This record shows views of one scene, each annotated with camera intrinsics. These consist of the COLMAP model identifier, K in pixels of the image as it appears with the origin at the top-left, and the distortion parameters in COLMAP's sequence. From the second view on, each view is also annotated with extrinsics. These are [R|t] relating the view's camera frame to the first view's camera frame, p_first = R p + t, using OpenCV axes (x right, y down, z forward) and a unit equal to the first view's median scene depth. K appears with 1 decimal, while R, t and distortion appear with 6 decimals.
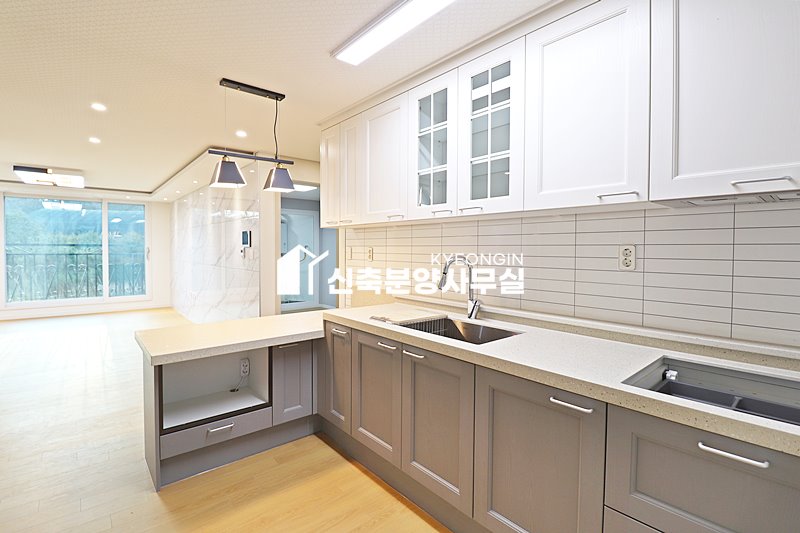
lens RADIAL K [[371.4, 0, 402.4], [0, 371.4, 261.8], [0, 0, 1]] dist [-0.005857, -0.009187]
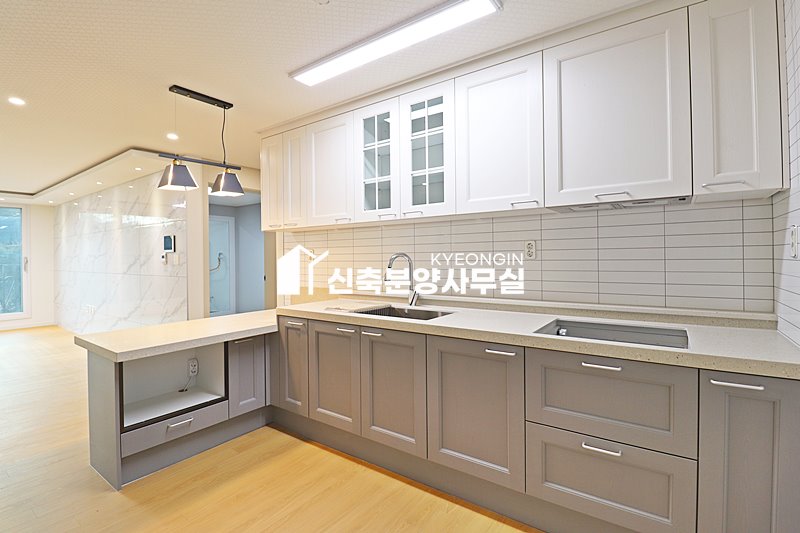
lens RADIAL K [[371.4, 0, 402.3], [0, 371.4, 261.3], [0, 0, 1]] dist [-0.005857, -0.009187]
pose [[0.971266, -0.018177, 0.237302, -0.126839], [0.023963, 0.999481, -0.021519, 0.037330], [-0.236787, 0.026587, 0.971198, -0.152405]]
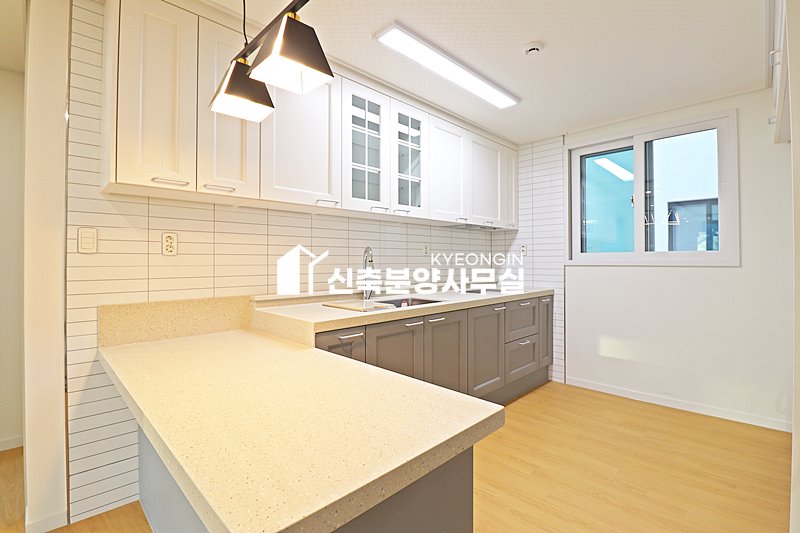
lens RADIAL K [[371.4, 0, 396.3], [0, 371.4, 259.5], [0, 0, 1]] dist [-0.005857, -0.009187]
pose [[-0.060915, -0.004006, 0.998135, -1.044900], [0.034751, 0.999377, 0.006132, 0.020362], [-0.997538, 0.035060, -0.060738, 1.003059]]
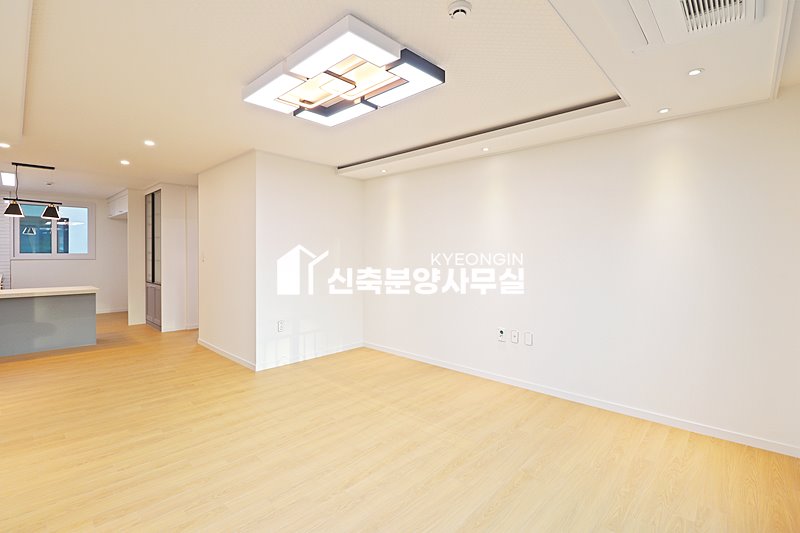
lens RADIAL K [[371.4, 0, 404.3], [0, 371.4, 260.5], [0, 0, 1]] dist [-0.005857, -0.009187]
pose [[-0.994171, -0.014037, -0.106898, -2.448054], [-0.019421, 0.998586, 0.049489, -0.125427], [0.106052, 0.051277, -0.993038, 3.587225]]
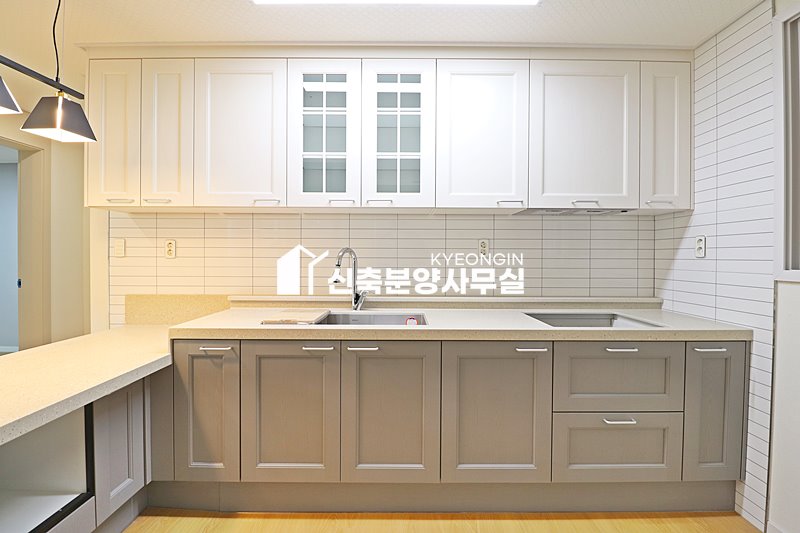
lens RADIAL K [[371.4, 0, 398.6], [0, 371.4, 262.2], [0, 0, 1]] dist [-0.005857, -0.009187]
pose [[0.659182, -0.015071, 0.751833, -0.509192], [0.024689, 0.999694, -0.001606, 0.027707], [-0.751578, 0.019620, 0.659352, 0.254444]]
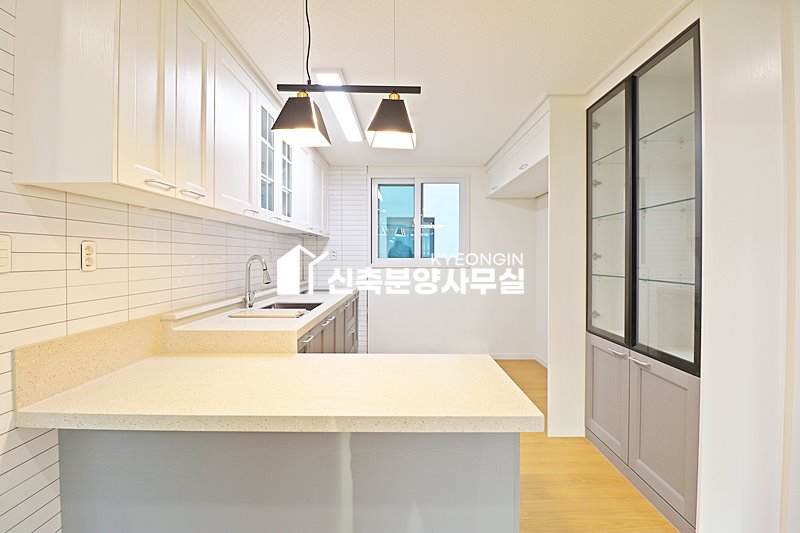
lens RADIAL K [[371.4, 0, 403.4], [0, 371.4, 262.9], [0, 0, 1]] dist [-0.005857, -0.009187]
pose [[-0.755060, -0.019948, 0.655352, -0.993529], [0.014514, 0.998784, 0.047123, -0.040594], [-0.655495, 0.045093, -0.753852, 1.616869]]
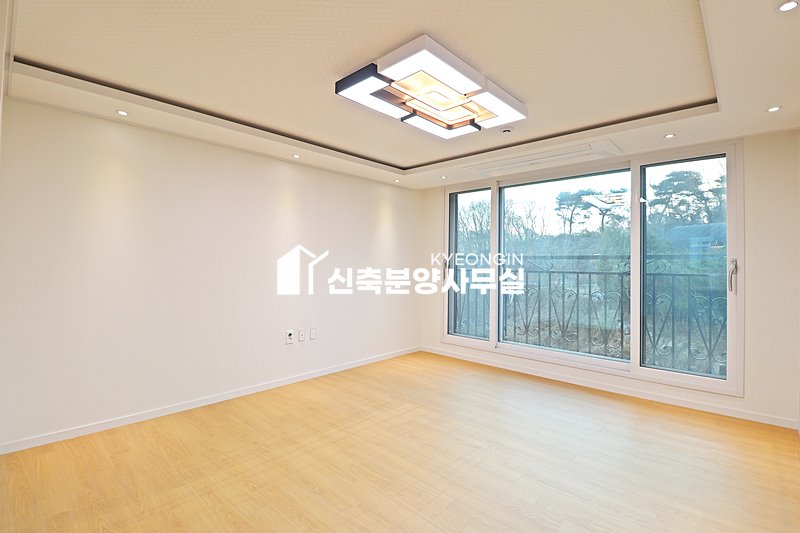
lens RADIAL K [[371.4, 0, 396.7], [0, 371.4, 261.1], [0, 0, 1]] dist [-0.005857, -0.009187]
pose [[0.092105, -0.013373, -0.995660, -1.256281], [-0.039240, 0.999084, -0.017048, -0.059879], [0.994976, 0.040640, 0.091496, 2.267158]]
